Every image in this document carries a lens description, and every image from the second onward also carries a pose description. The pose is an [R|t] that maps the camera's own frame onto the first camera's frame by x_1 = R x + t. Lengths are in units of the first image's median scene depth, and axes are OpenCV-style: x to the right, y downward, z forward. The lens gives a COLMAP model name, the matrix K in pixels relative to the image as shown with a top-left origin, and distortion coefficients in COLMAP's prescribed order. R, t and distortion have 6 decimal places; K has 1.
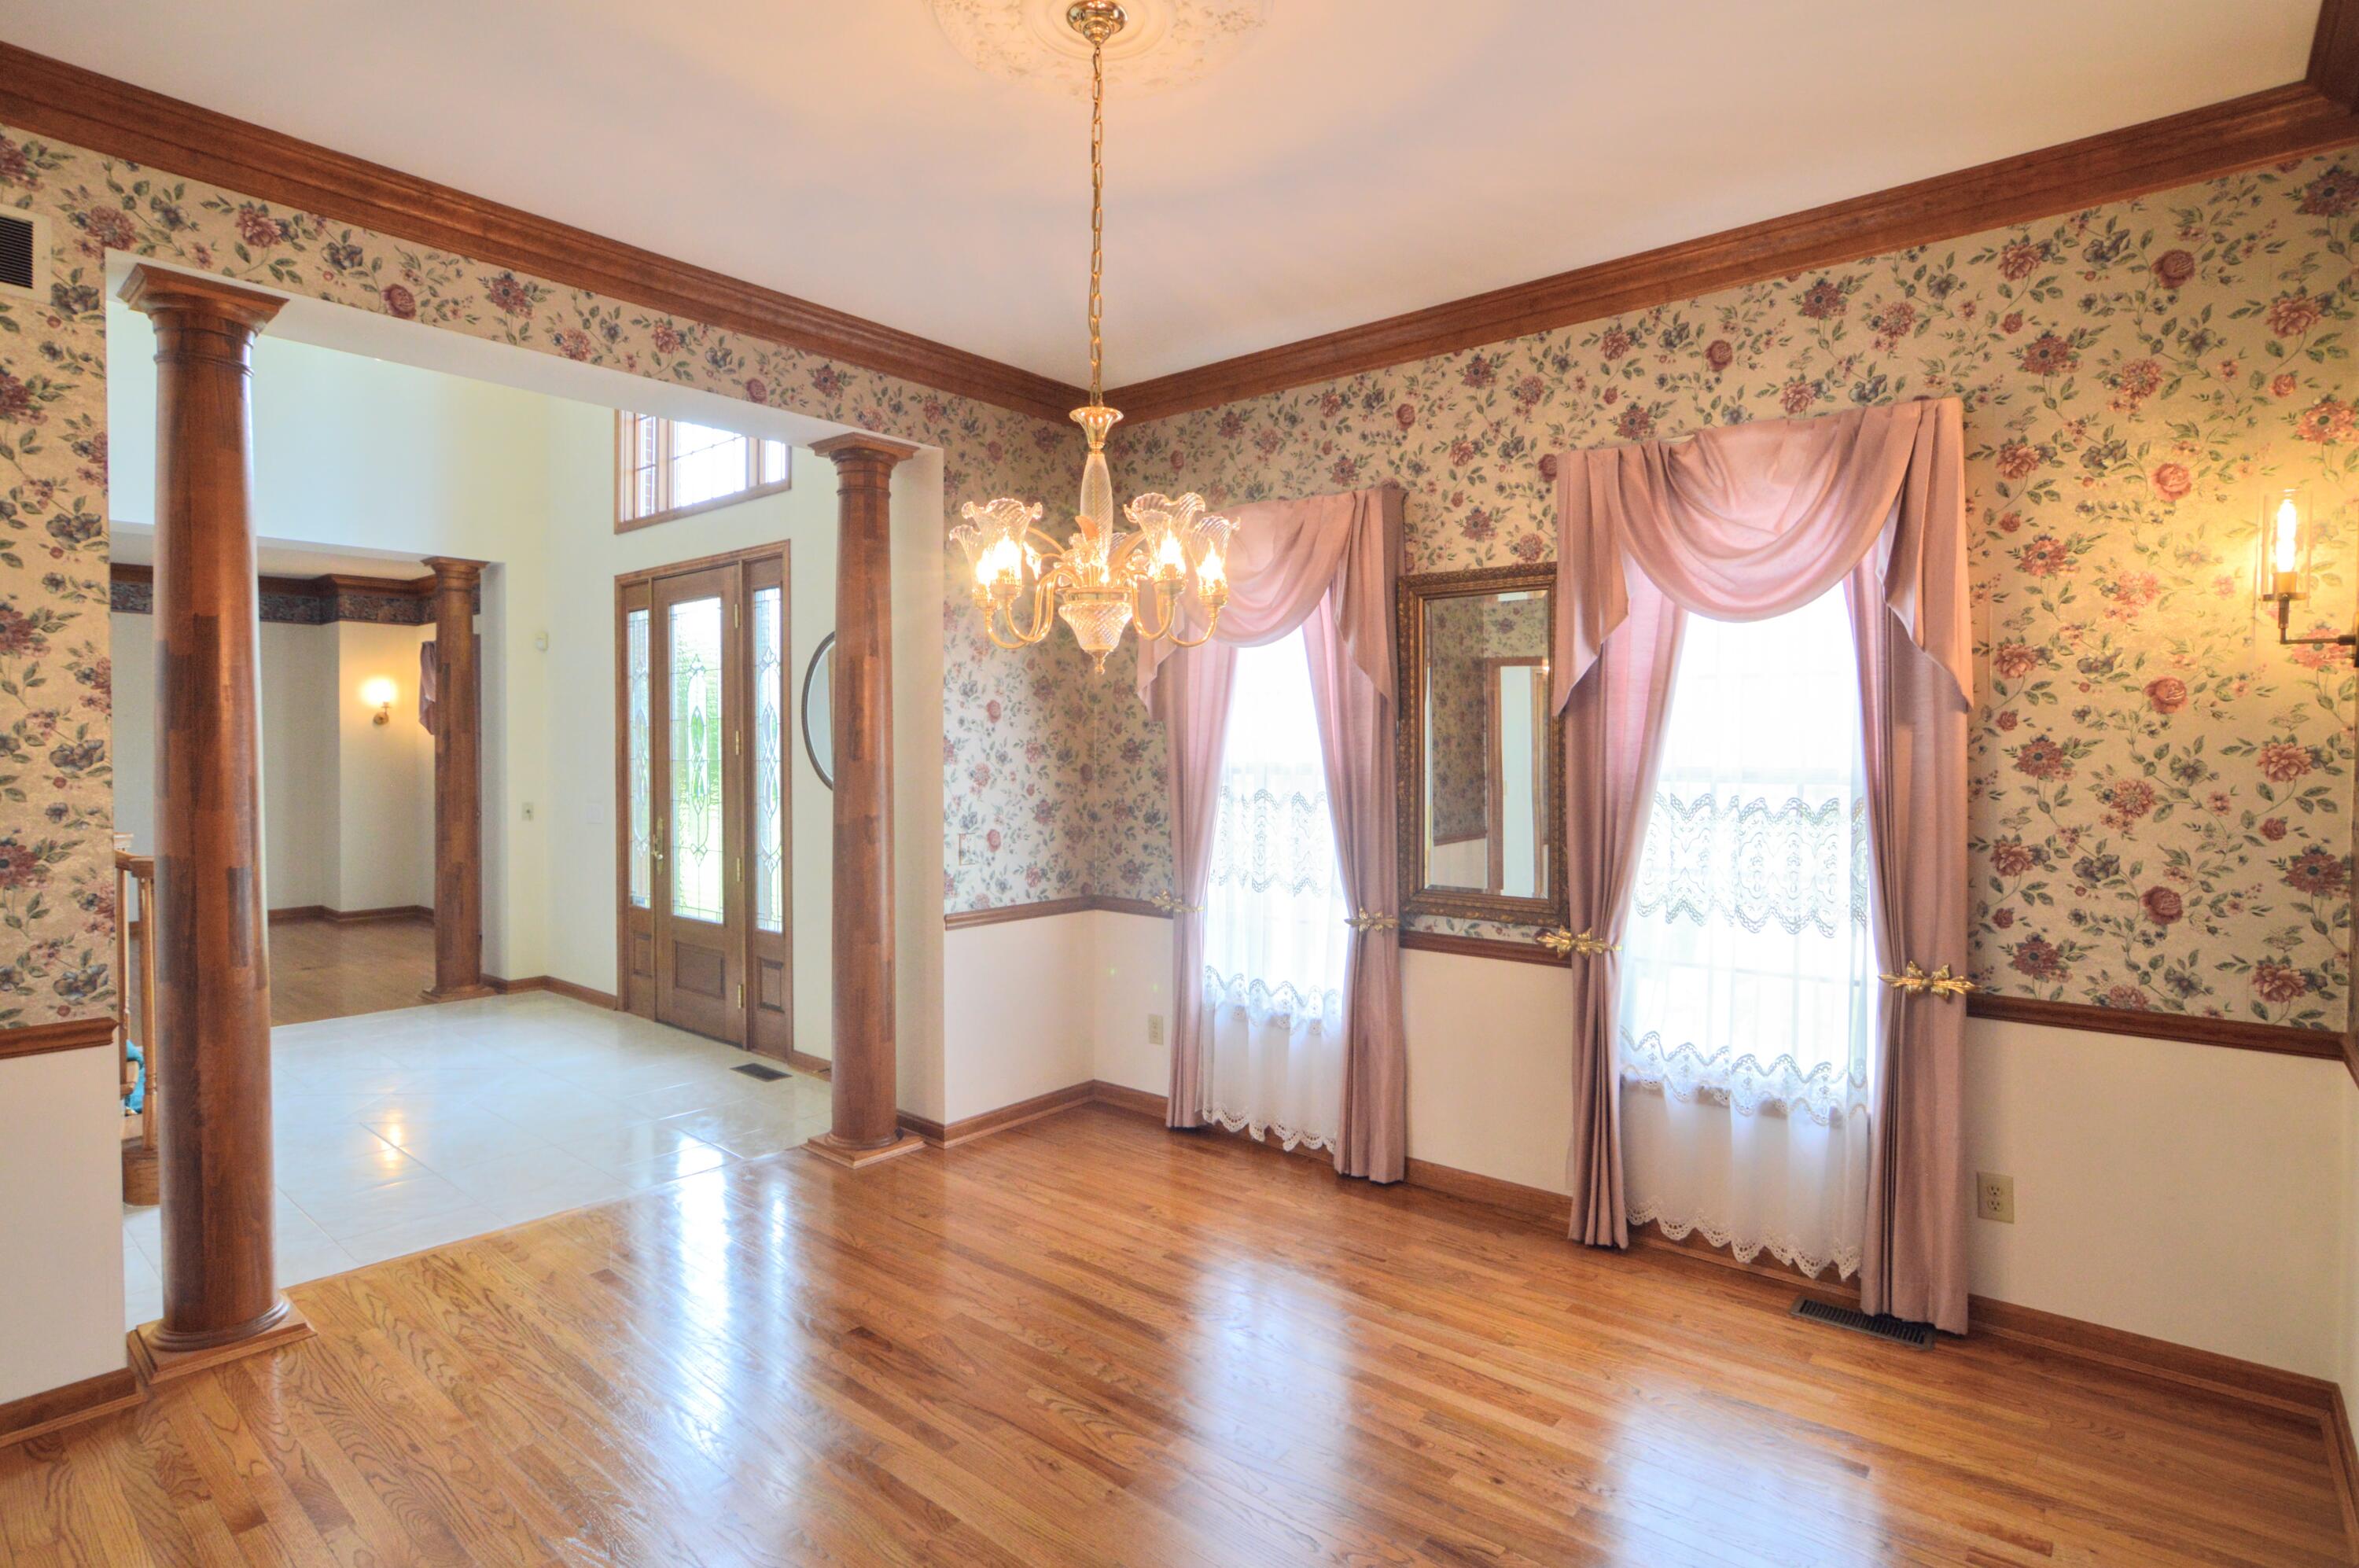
lens RADIAL K [[1182.5, 0, 1167.4], [0, 1182.5, 770.8], [0, 0, 1]] dist [-0.032846, 0.011509]
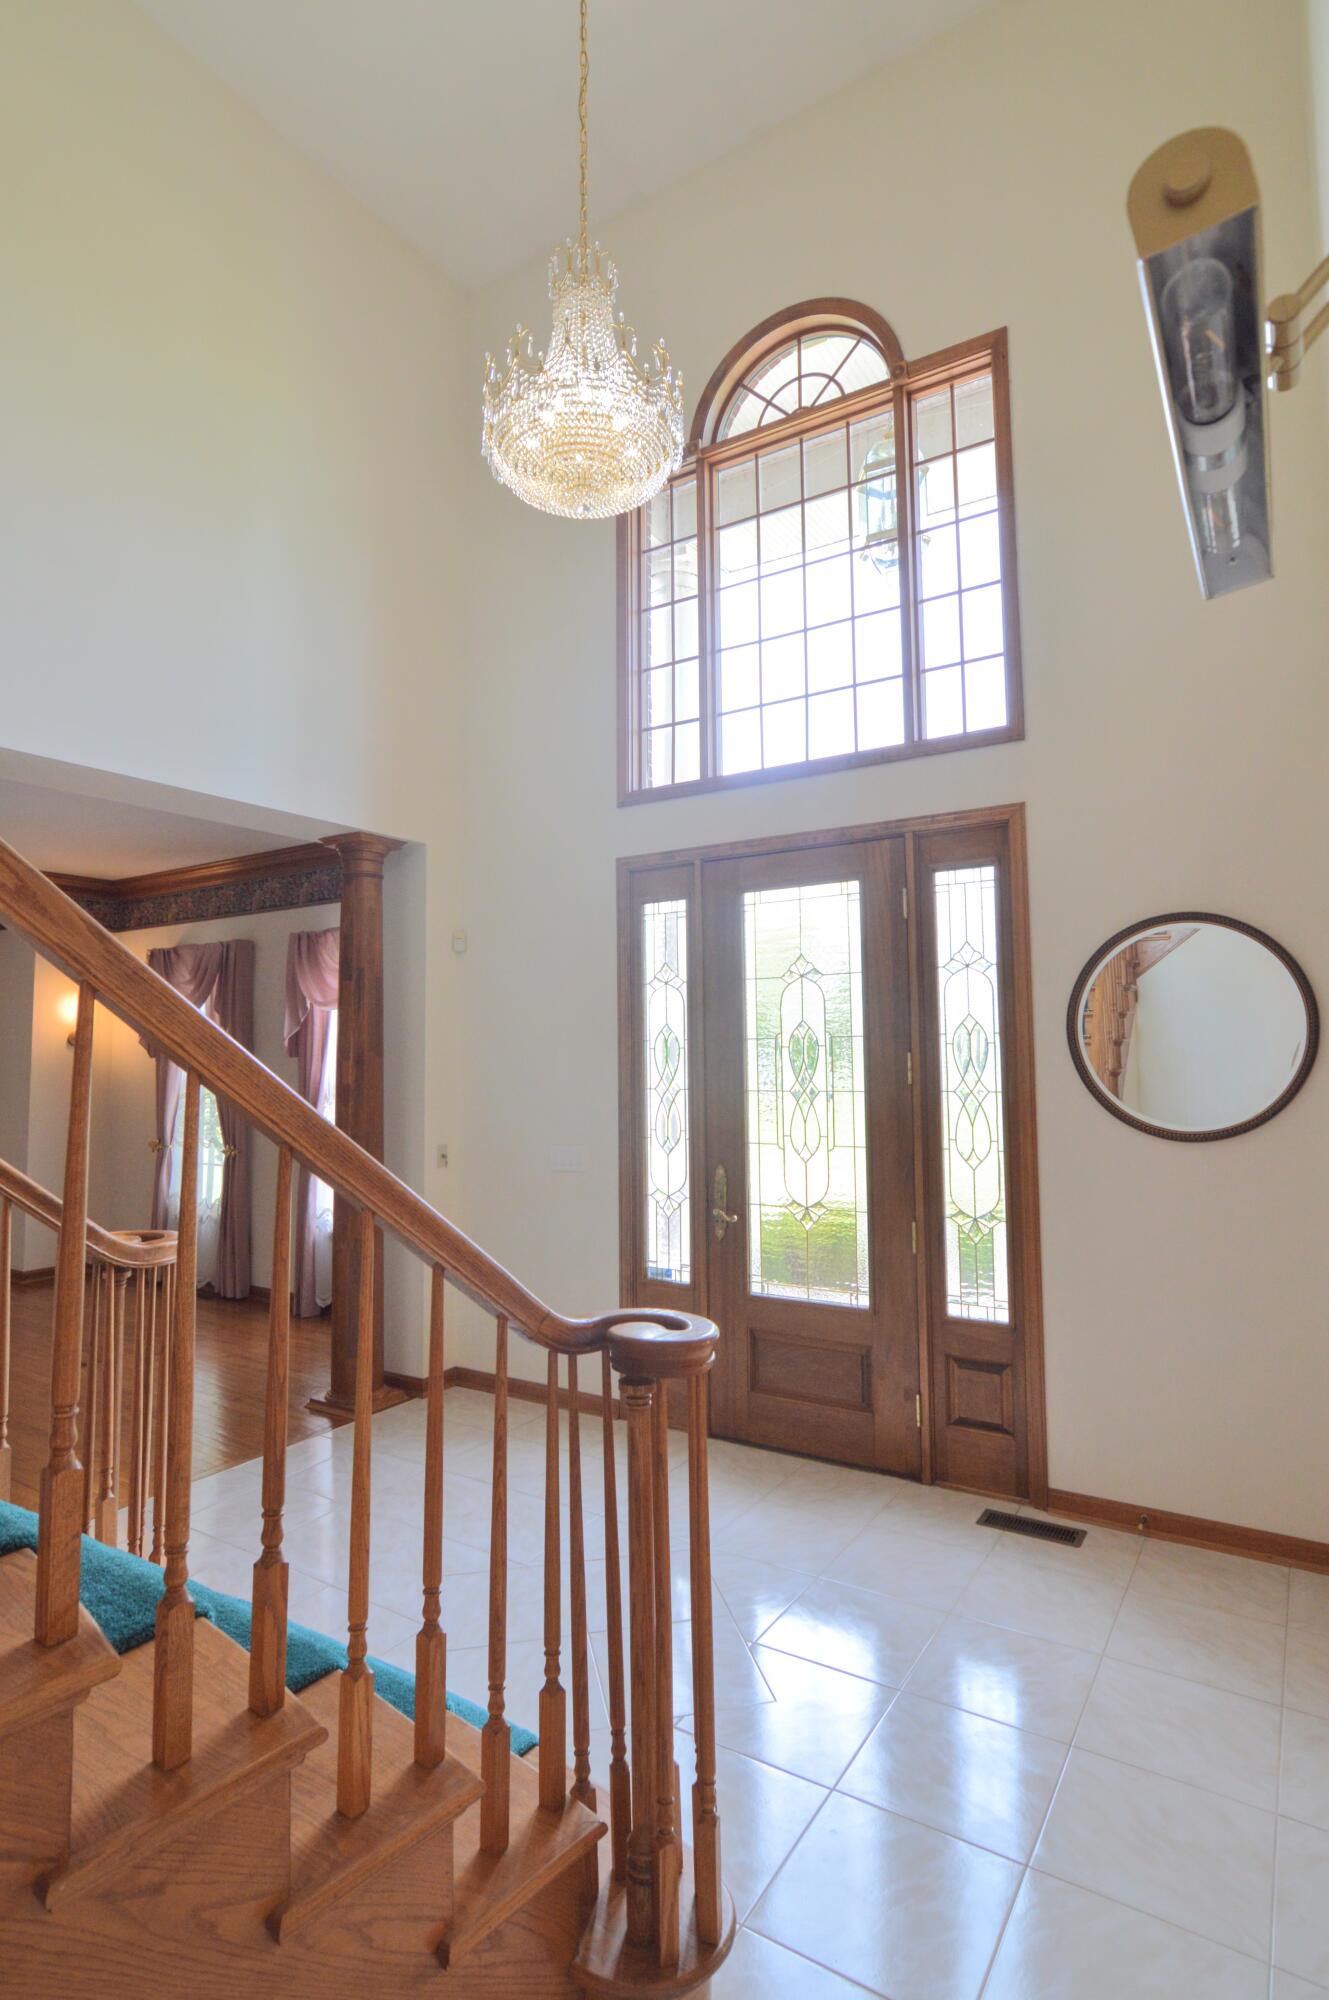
lens RADIAL K [[981.3, 0, 664.5], [0, 981.3, 1000.0], [0, 0, 1]] dist [-0.052506, 0.000405]
pose [[0.990207, 0.001723, 0.139593, -0.610759], [0.009984, 0.996489, -0.083126, -0.017045], [-0.139246, 0.083705, 0.986714, 0.399340]]
